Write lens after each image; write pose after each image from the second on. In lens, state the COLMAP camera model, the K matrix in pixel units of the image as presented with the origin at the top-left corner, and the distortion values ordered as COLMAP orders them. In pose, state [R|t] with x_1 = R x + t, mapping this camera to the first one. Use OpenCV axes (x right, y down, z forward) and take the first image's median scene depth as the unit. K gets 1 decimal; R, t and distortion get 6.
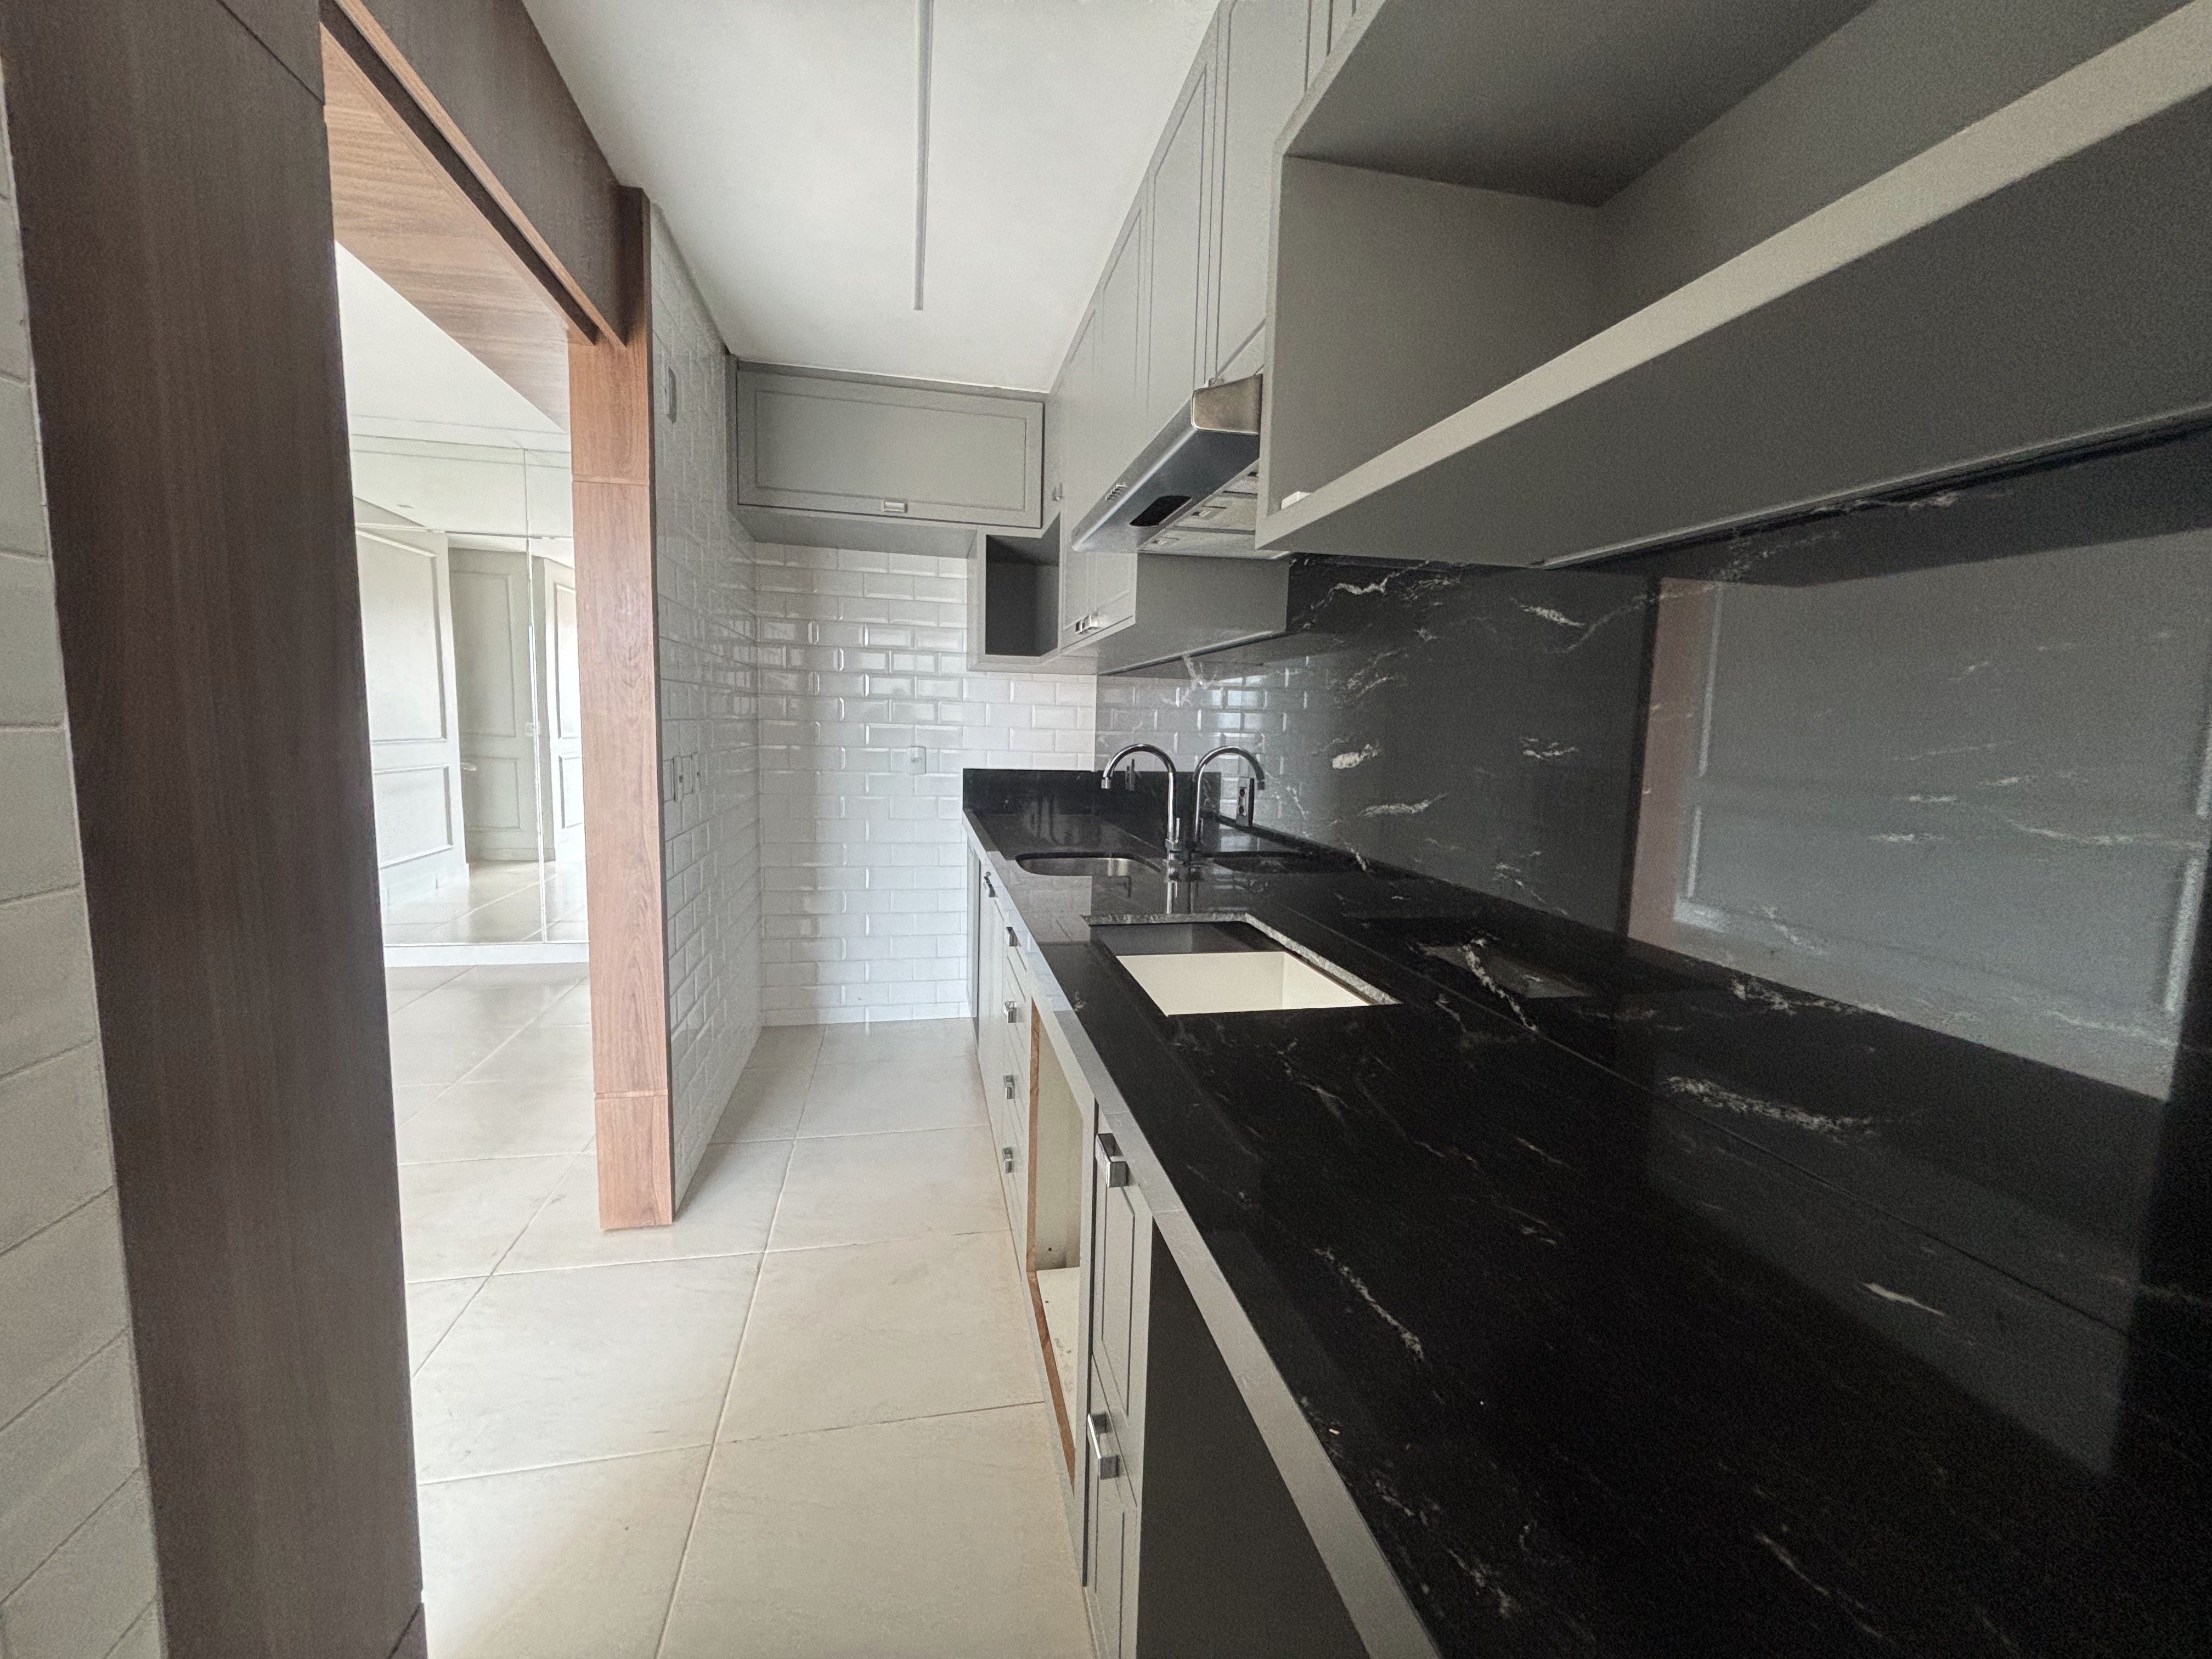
lens RADIAL K [[894.5, 0, 1101.3], [0, 894.5, 825.2], [0, 0, 1]] dist [0.002068, -0.000547]
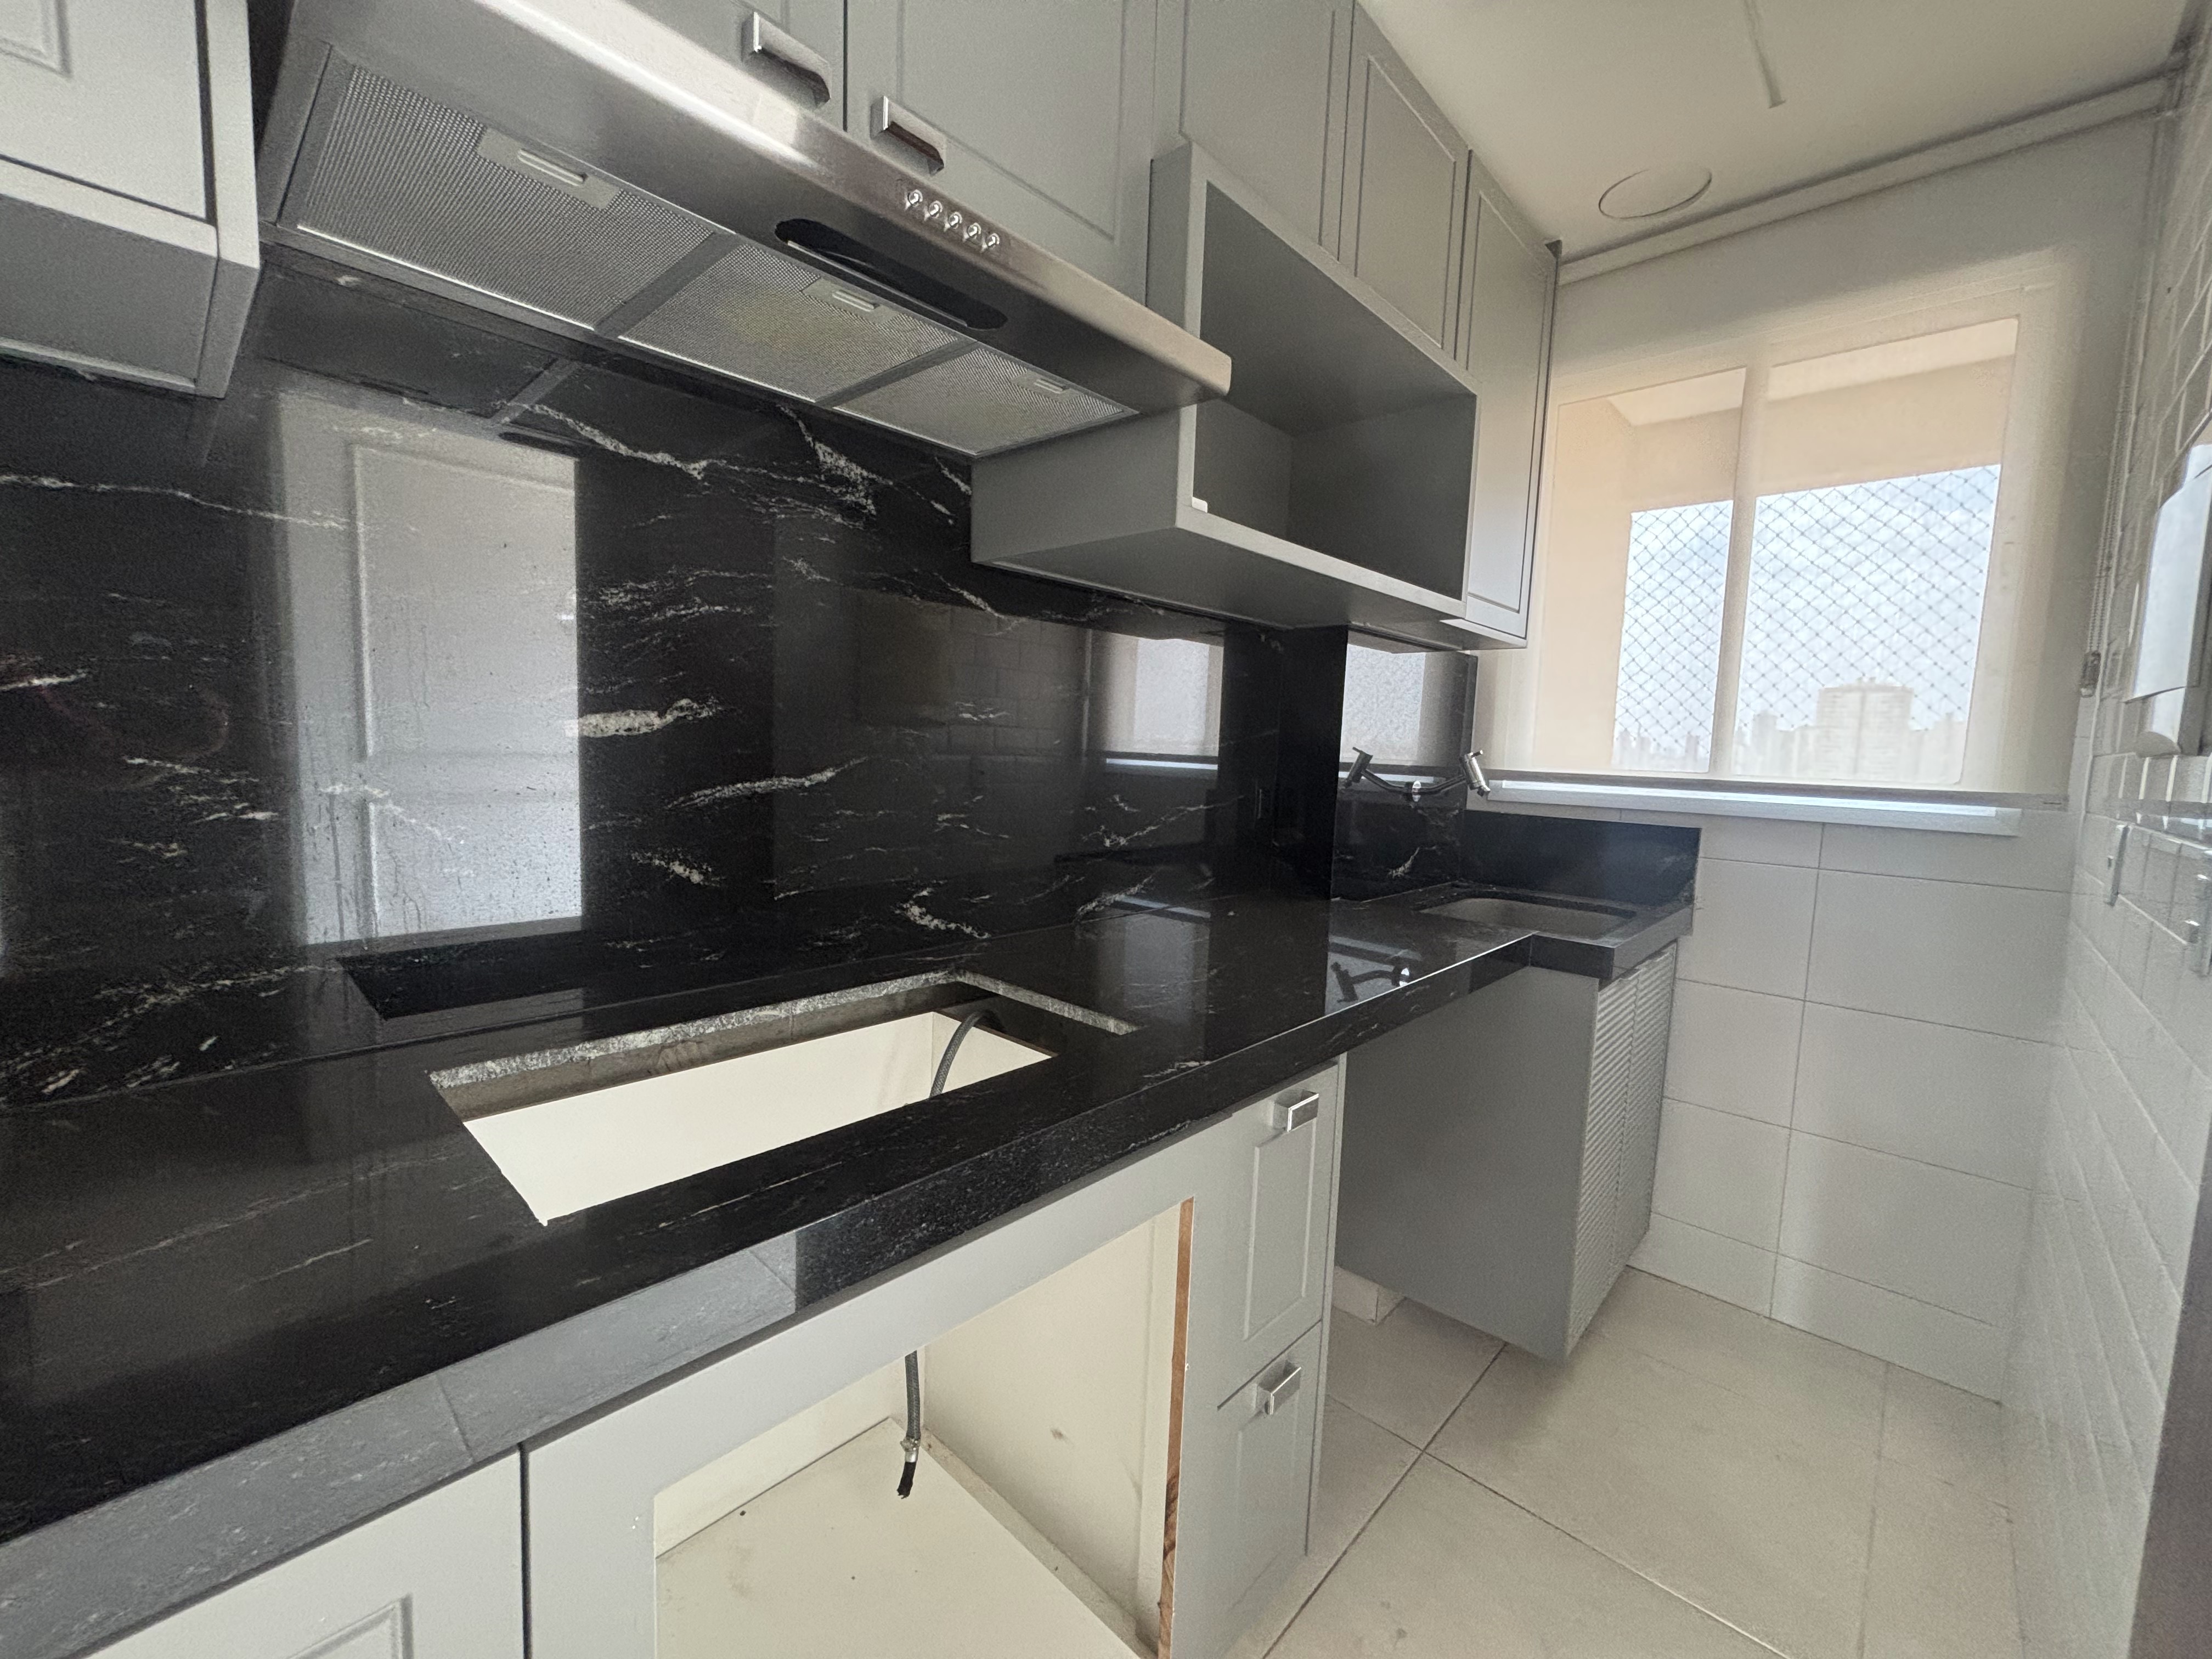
lens RADIAL K [[894.5, 0, 1101.3], [0, 894.5, 825.2], [0, 0, 1]] dist [0.002068, -0.000547]
pose [[-0.572307, -0.127953, 0.809995, -0.550889], [0.038181, 0.982523, 0.182184, -0.134745], [-0.819150, 0.135191, -0.557420, 1.410189]]
